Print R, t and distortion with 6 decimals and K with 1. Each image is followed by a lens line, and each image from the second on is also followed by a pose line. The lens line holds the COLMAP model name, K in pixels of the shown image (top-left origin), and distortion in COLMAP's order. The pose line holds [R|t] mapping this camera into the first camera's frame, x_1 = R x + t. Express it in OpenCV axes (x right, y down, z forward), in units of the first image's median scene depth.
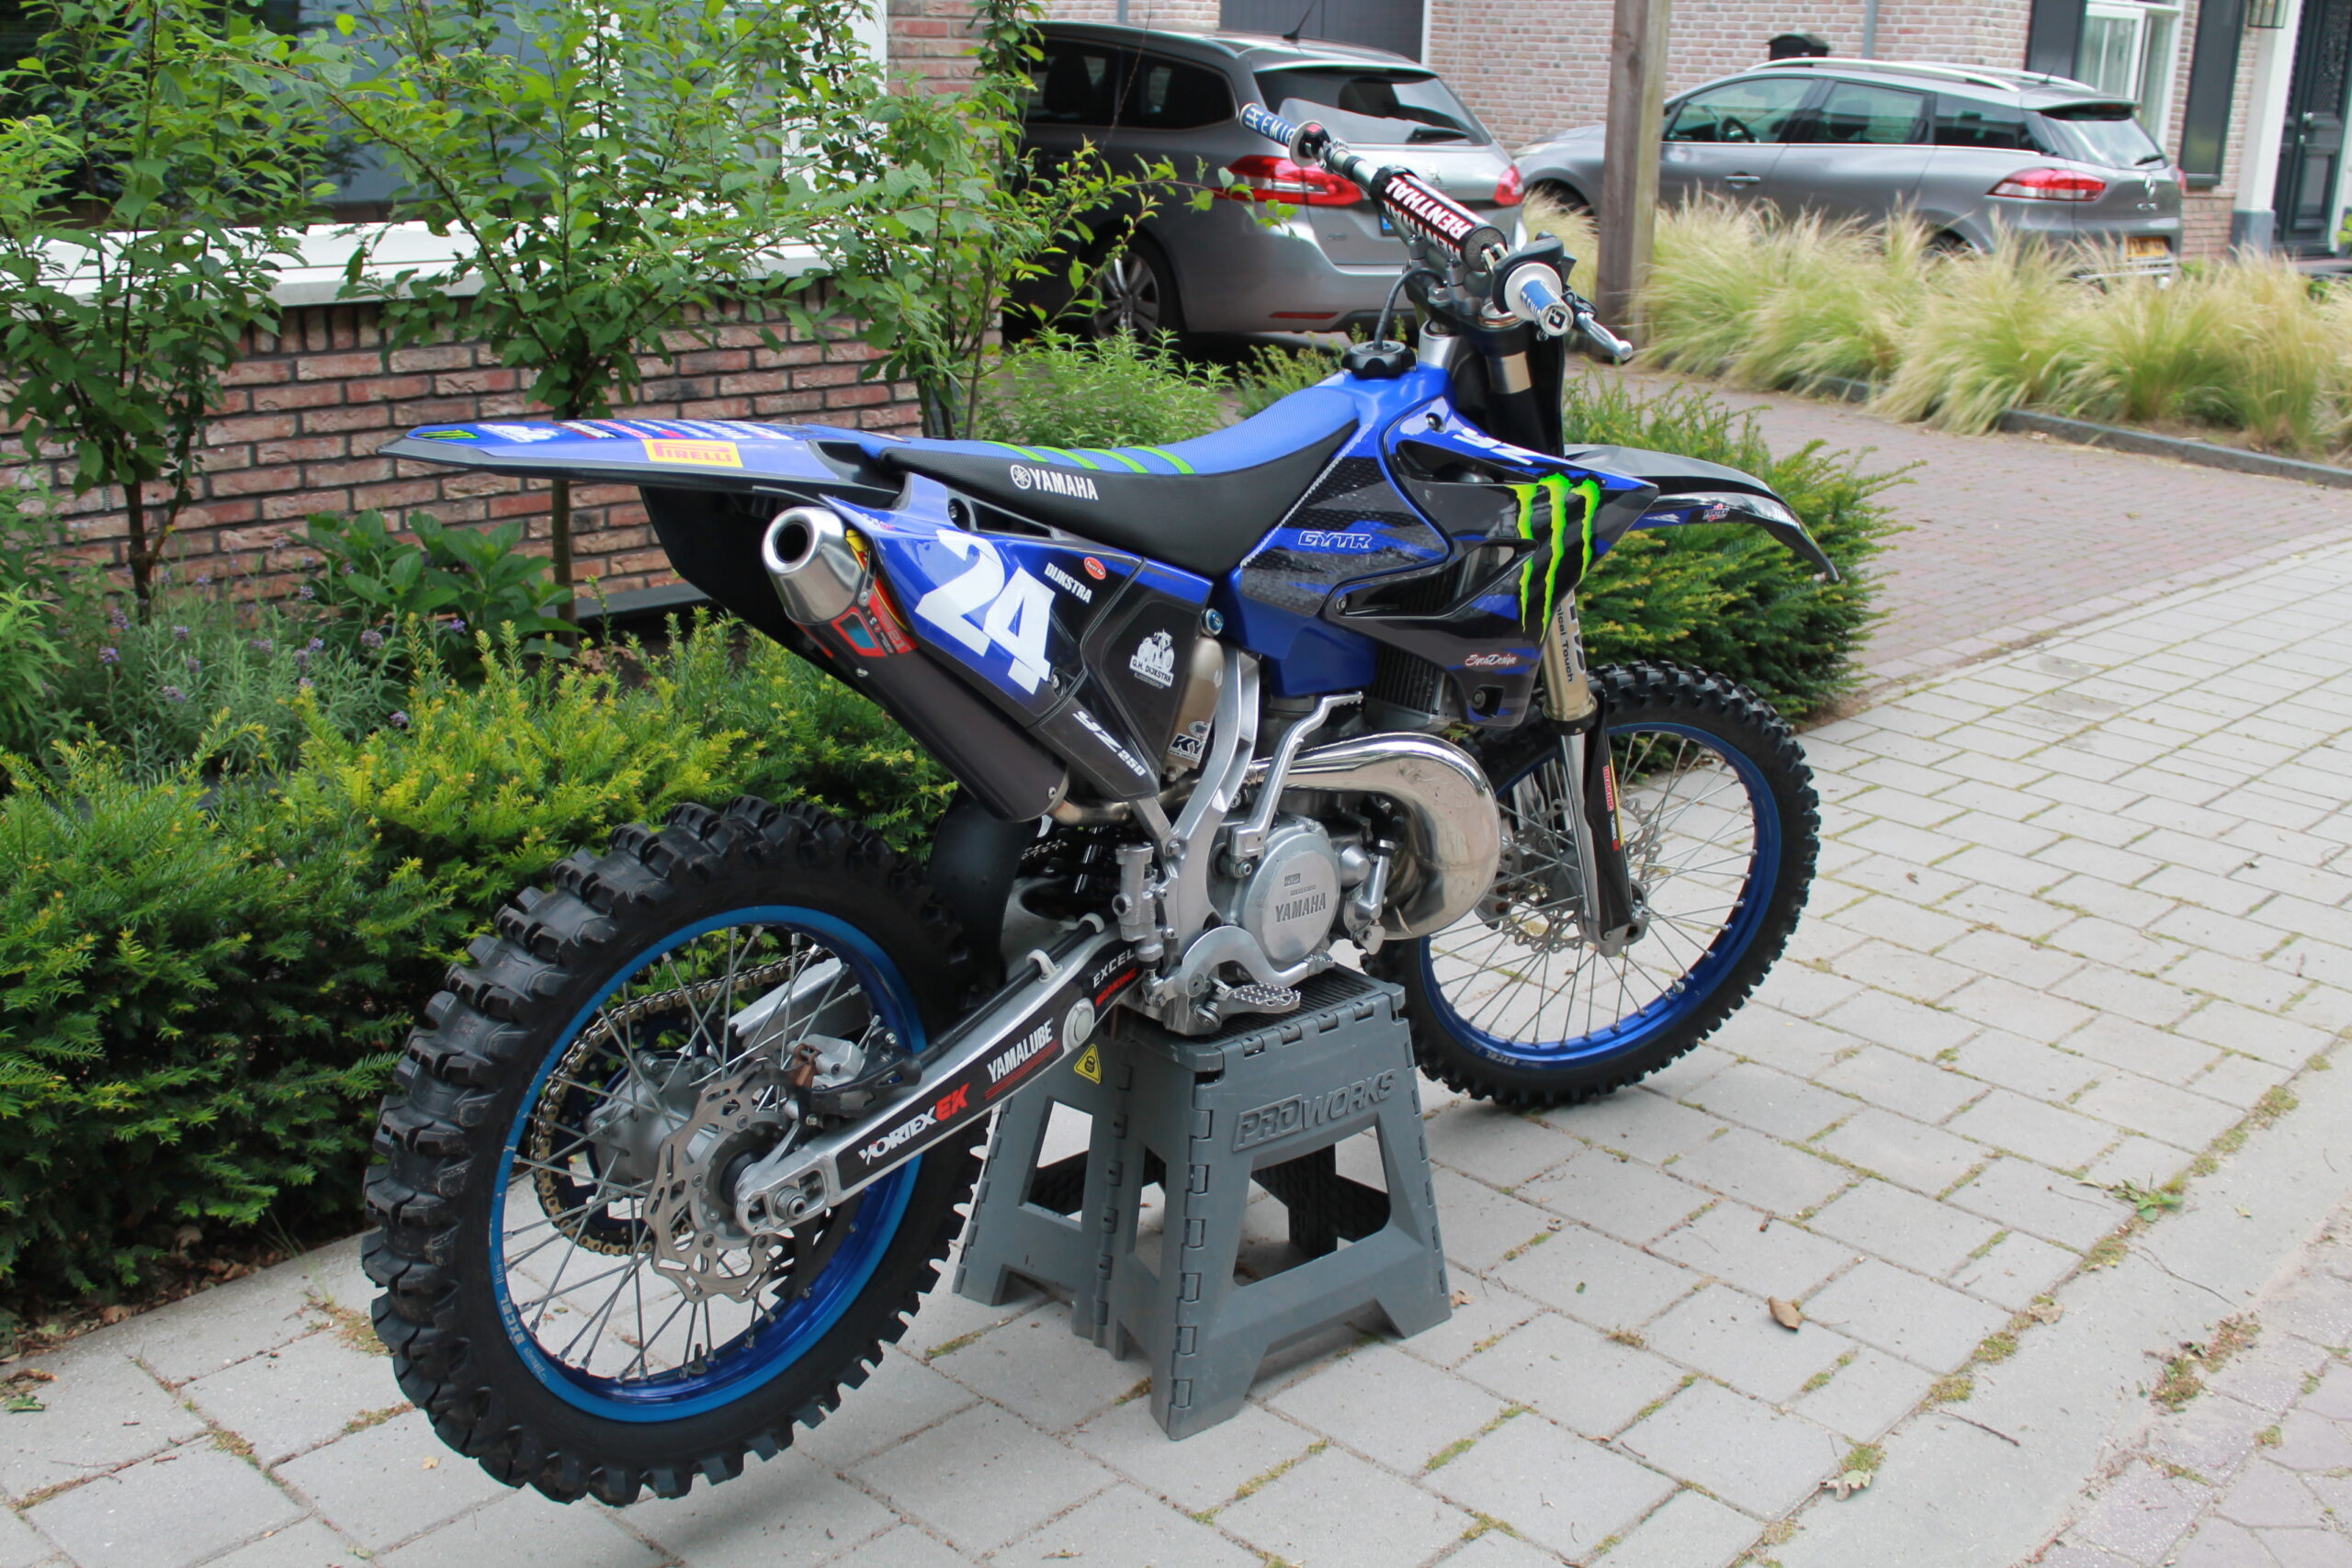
lens RADIAL K [[2385.9, 0, 1169.8], [0, 2385.9, 792.8], [0, 0, 1]] dist [-0.084937, 0.000000]
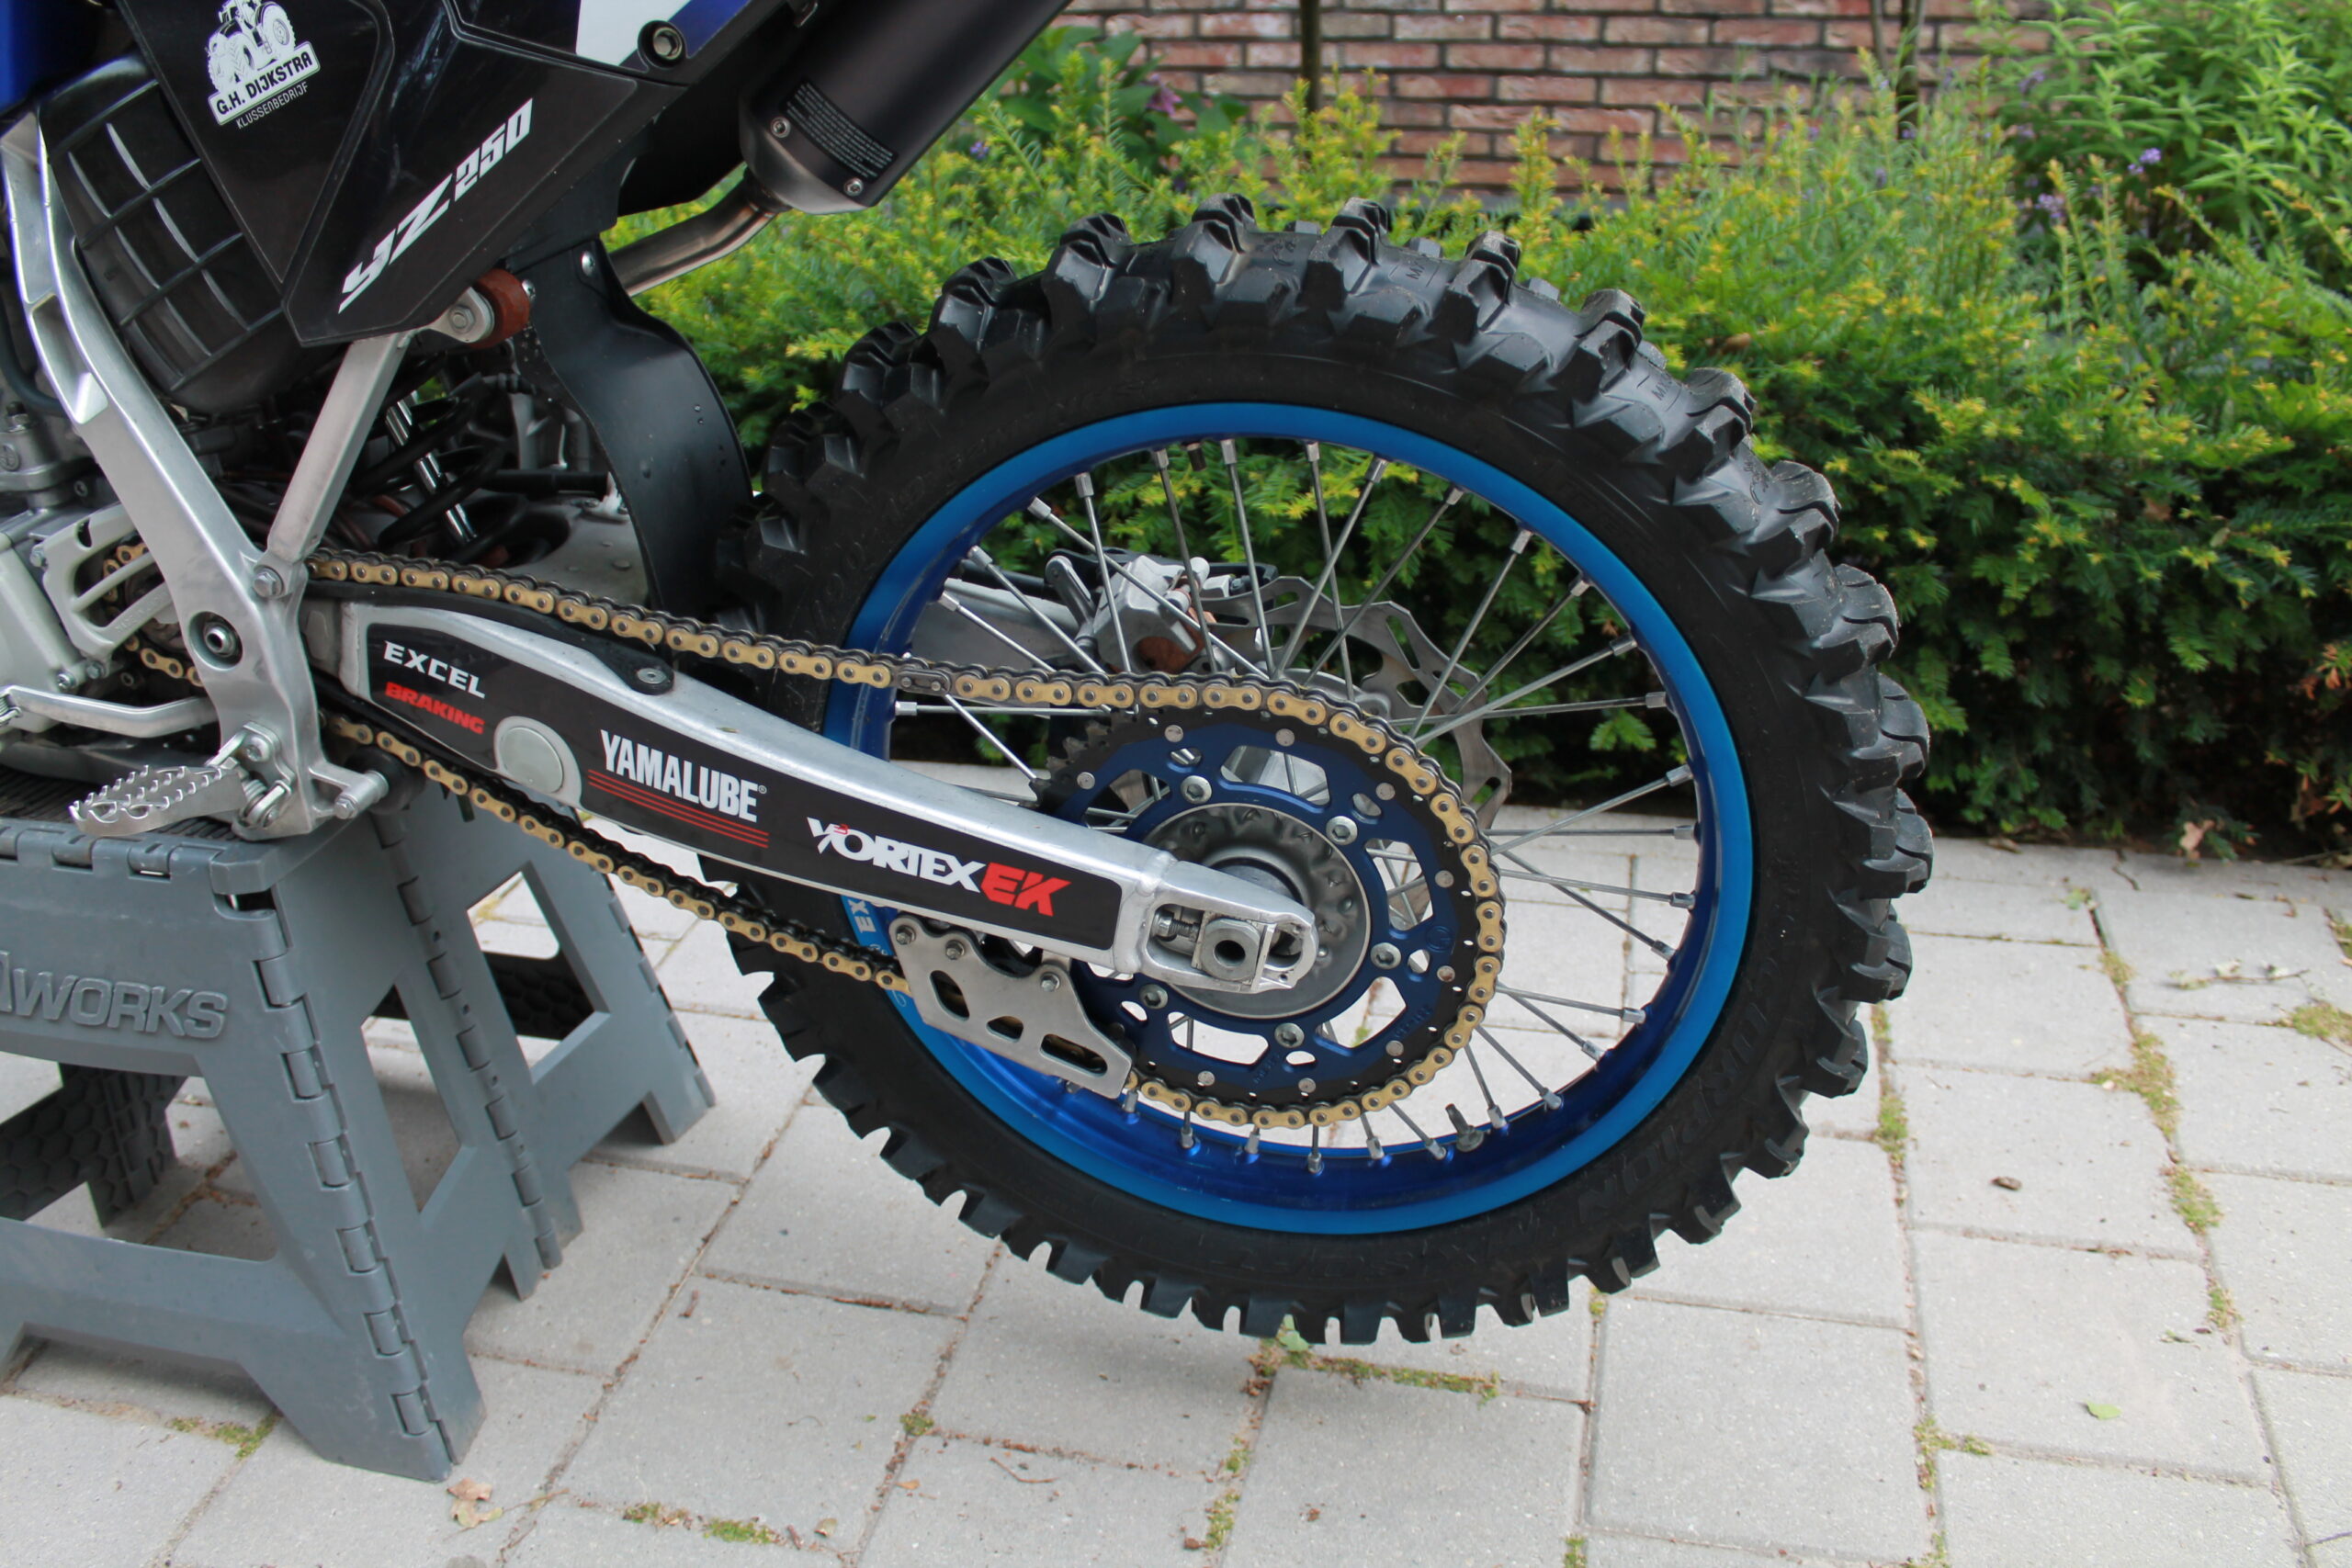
lens RADIAL K [[1957.0, 0, 1173.5], [0, 1957.0, 768.6], [0, 0, 1]] dist [-0.158126, 0.124297]
pose [[0.493175, 0.341496, -0.800100, 0.521573], [-0.210639, 0.939237, 0.271045, -0.091454], [0.844044, 0.034860, 0.535140, 0.990491]]
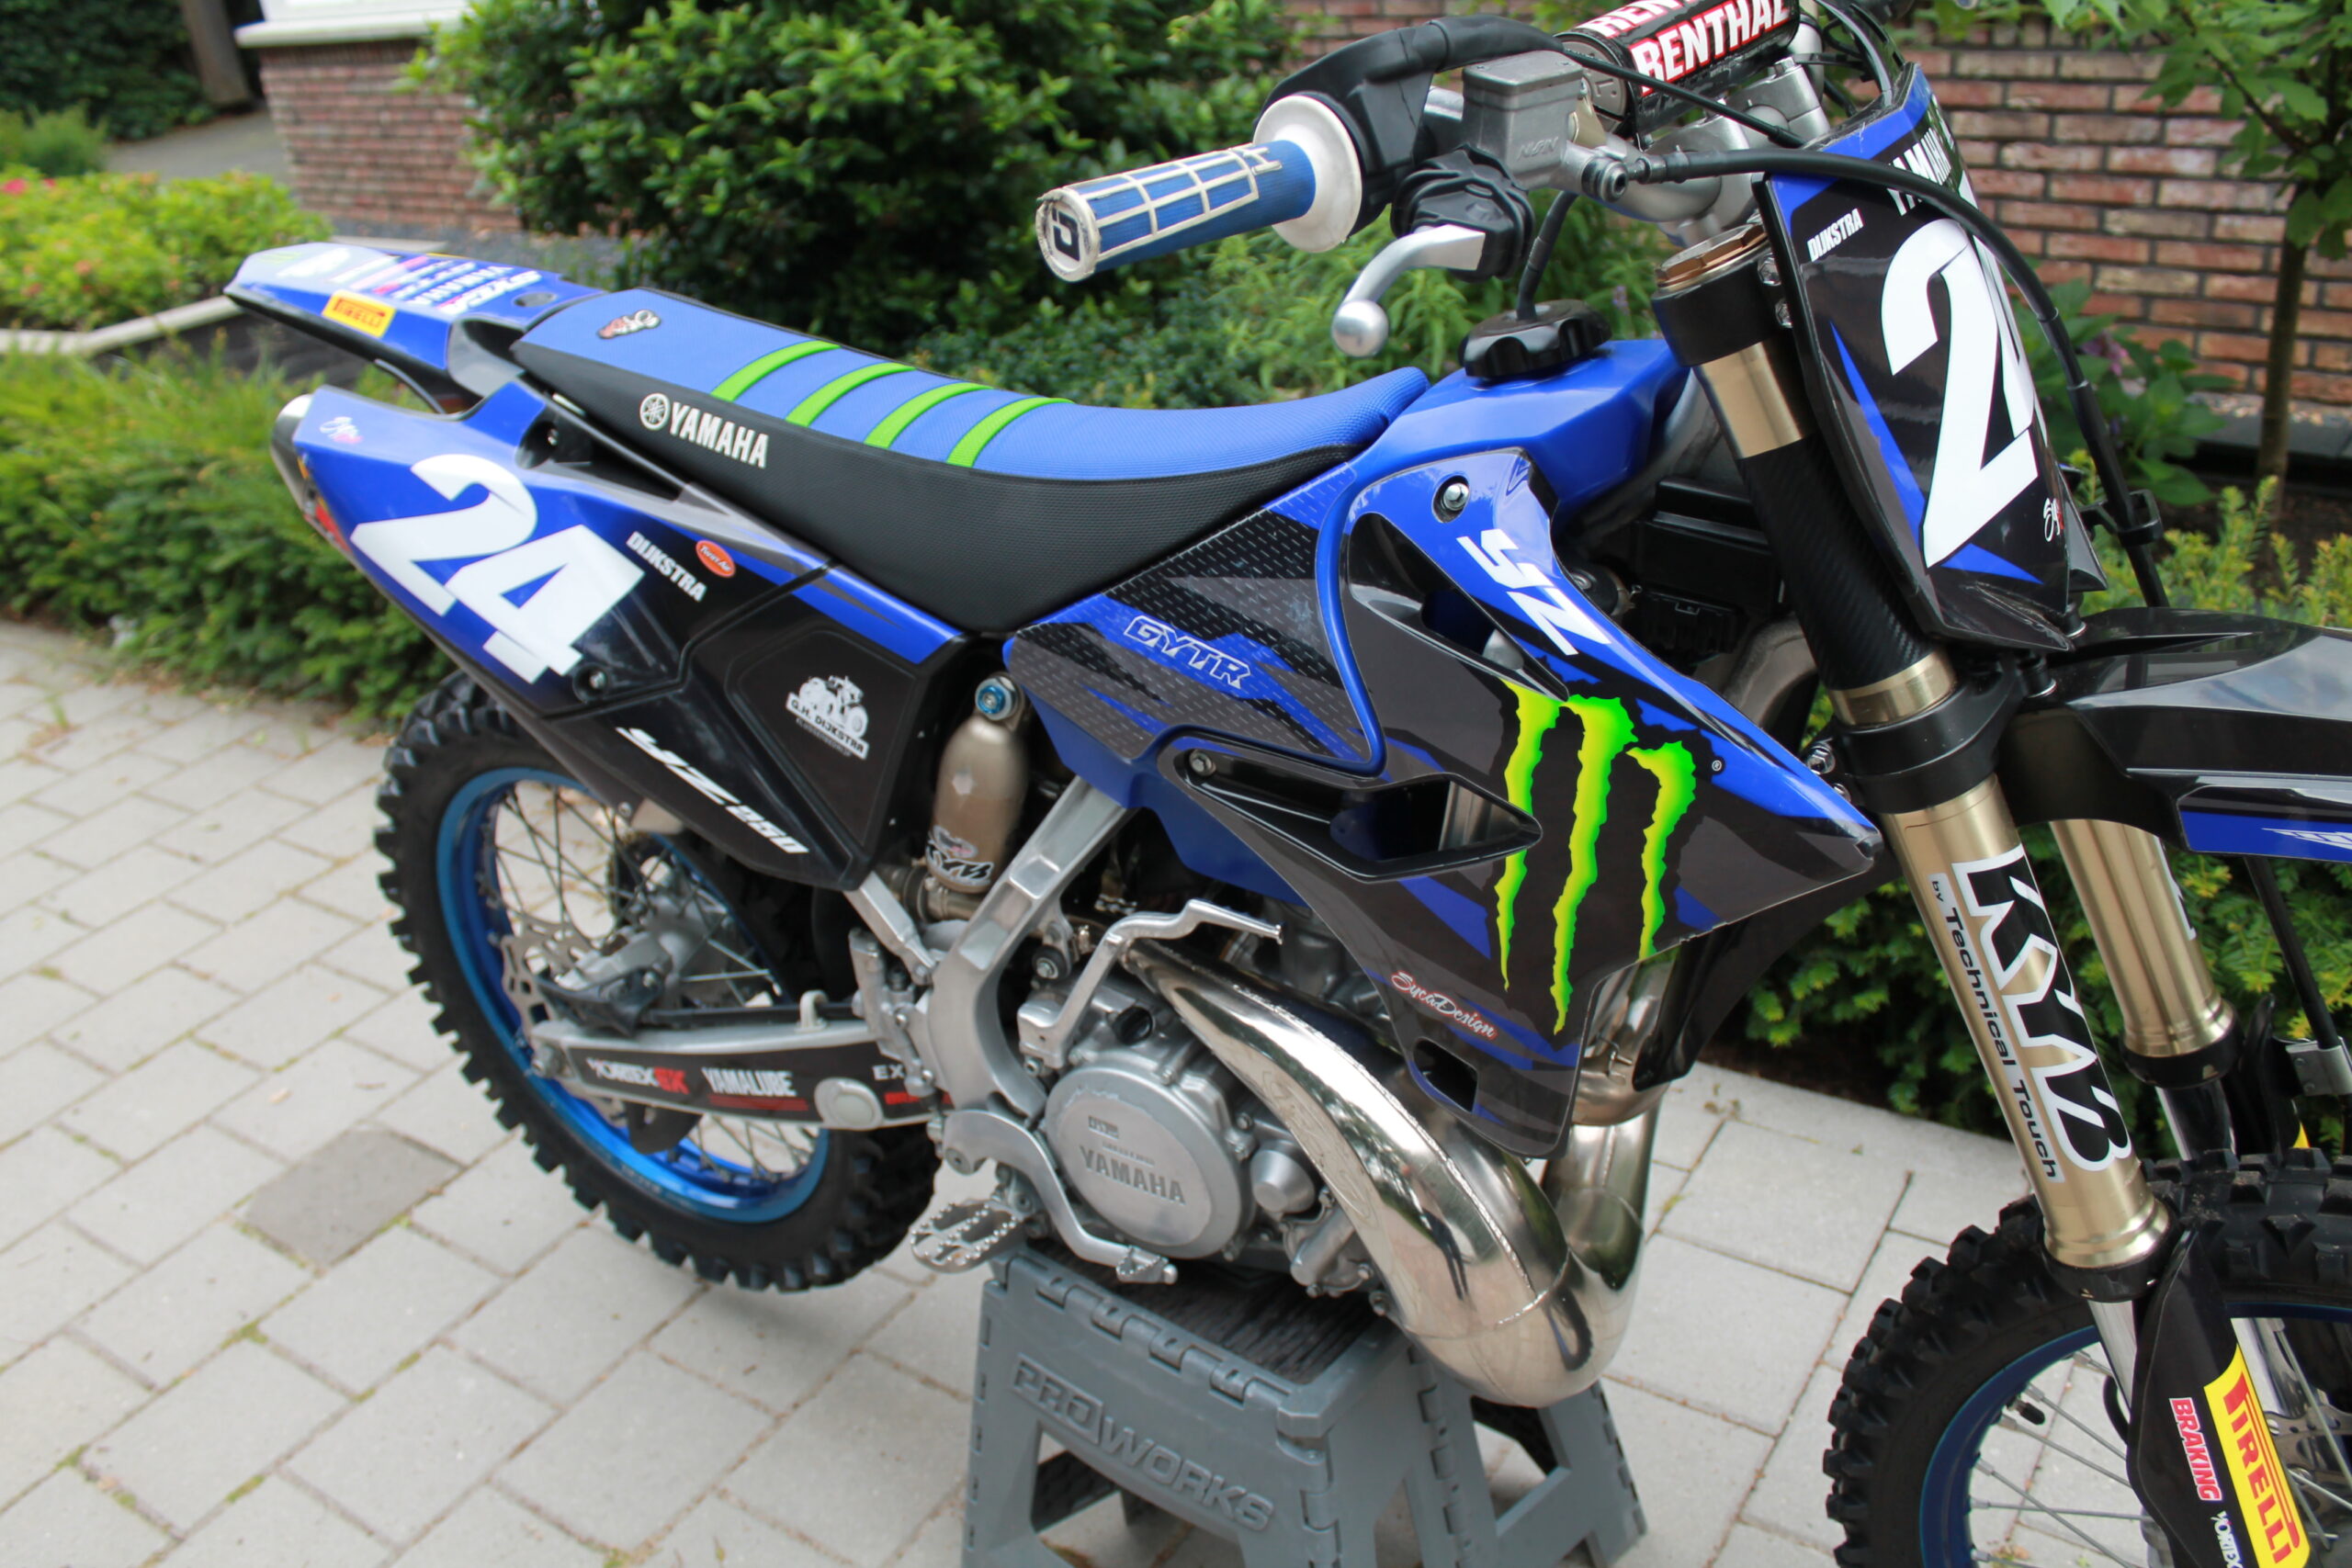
lens RADIAL K [[1957.0, 0, 1181.0], [0, 1957.0, 784.4], [0, 0, 1]] dist [-0.158126, 0.124297]
pose [[0.147804, 0.417639, -0.896511, 0.463569], [-0.181961, 0.902476, 0.390419, -0.245266], [0.972134, 0.105425, 0.209384, 0.876833]]
